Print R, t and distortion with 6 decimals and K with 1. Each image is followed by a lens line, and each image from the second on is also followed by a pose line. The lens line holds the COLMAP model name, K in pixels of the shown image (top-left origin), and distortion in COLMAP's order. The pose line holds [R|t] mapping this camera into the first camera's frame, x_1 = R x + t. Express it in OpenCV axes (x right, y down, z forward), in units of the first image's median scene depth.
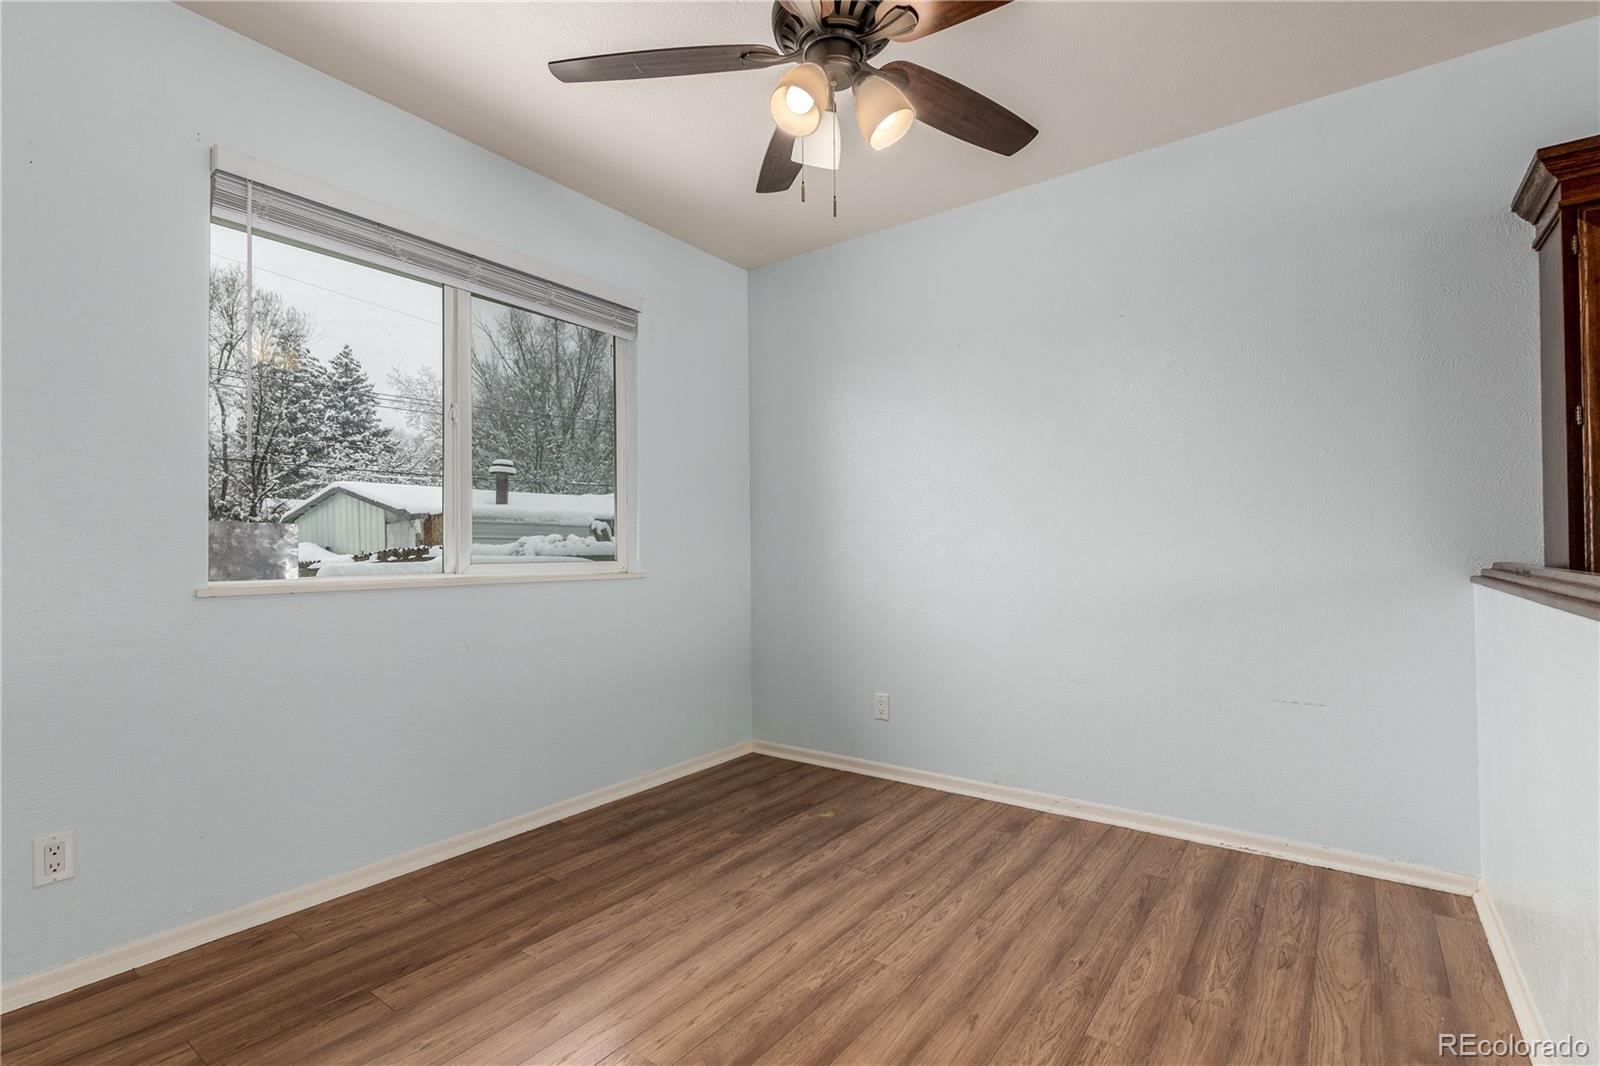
lens RADIAL K [[737.5, 0, 794.6], [0, 737.5, 539.5], [0, 0, 1]] dist [-0.000579, -0.001592]
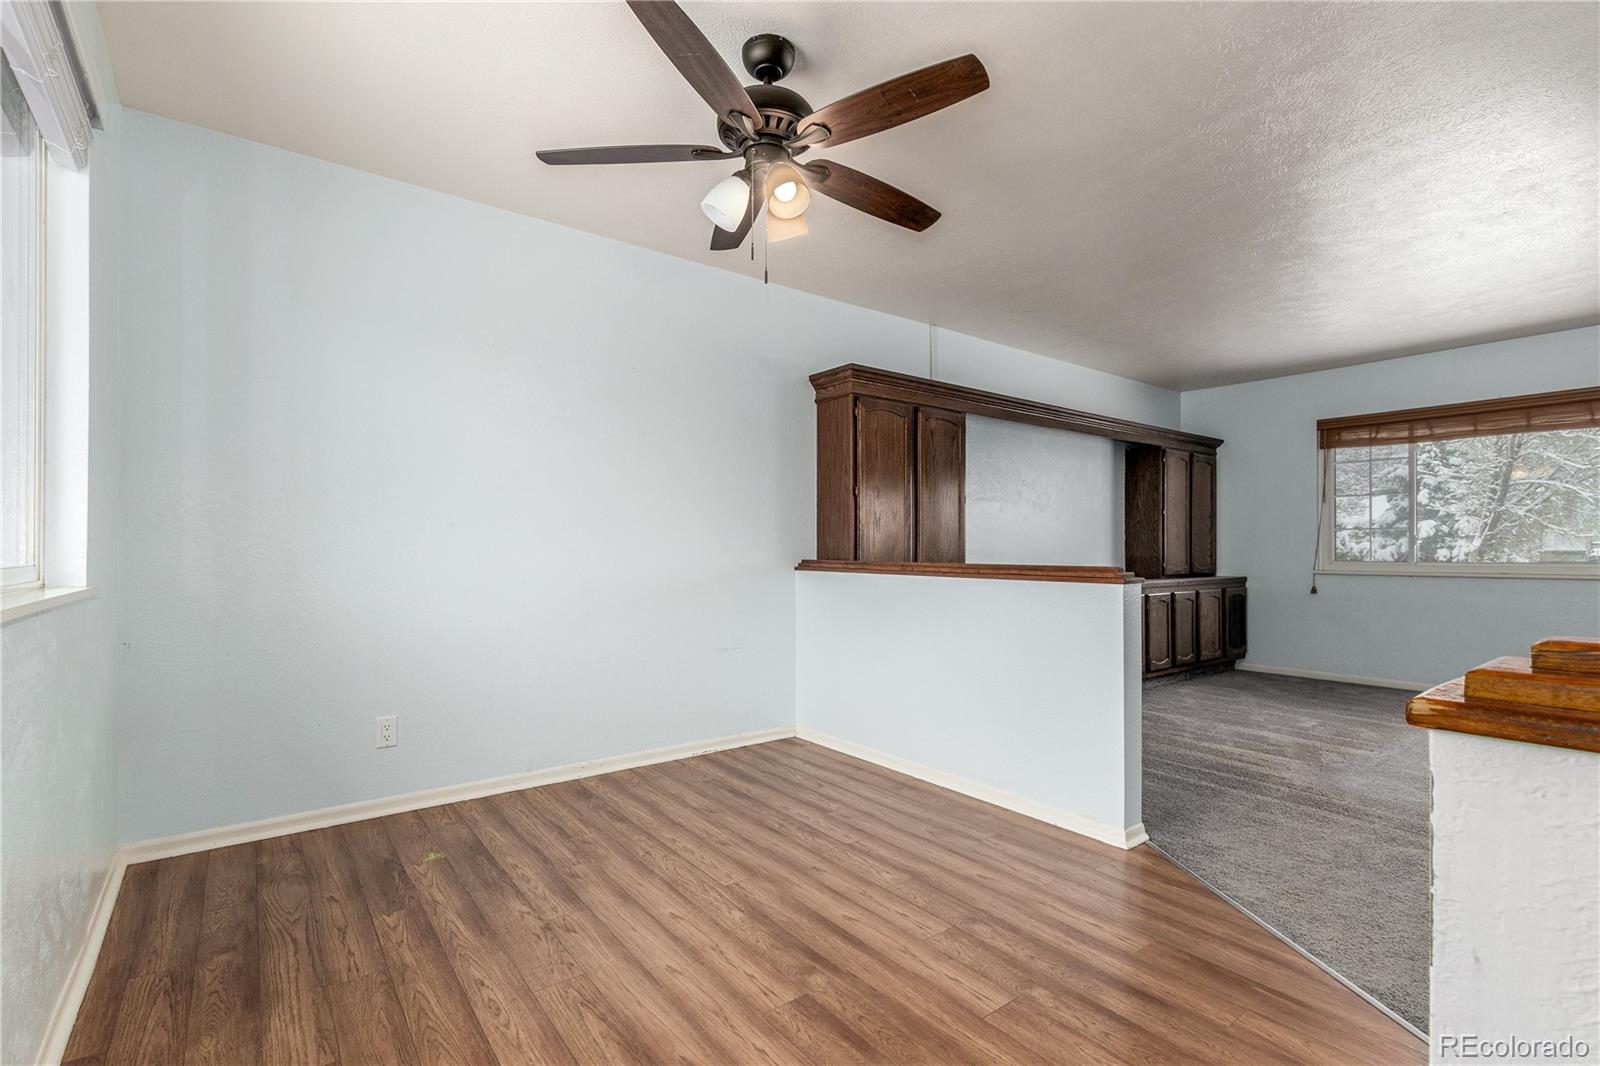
lens RADIAL K [[737.5, 0, 784.8], [0, 737.5, 544.9], [0, 0, 1]] dist [-0.000579, -0.001592]
pose [[0.288467, 0.013249, 0.957398, -0.805524], [-0.015228, 0.999841, -0.009248, 0.011003], [-0.957369, -0.011912, 0.288623, 0.430605]]
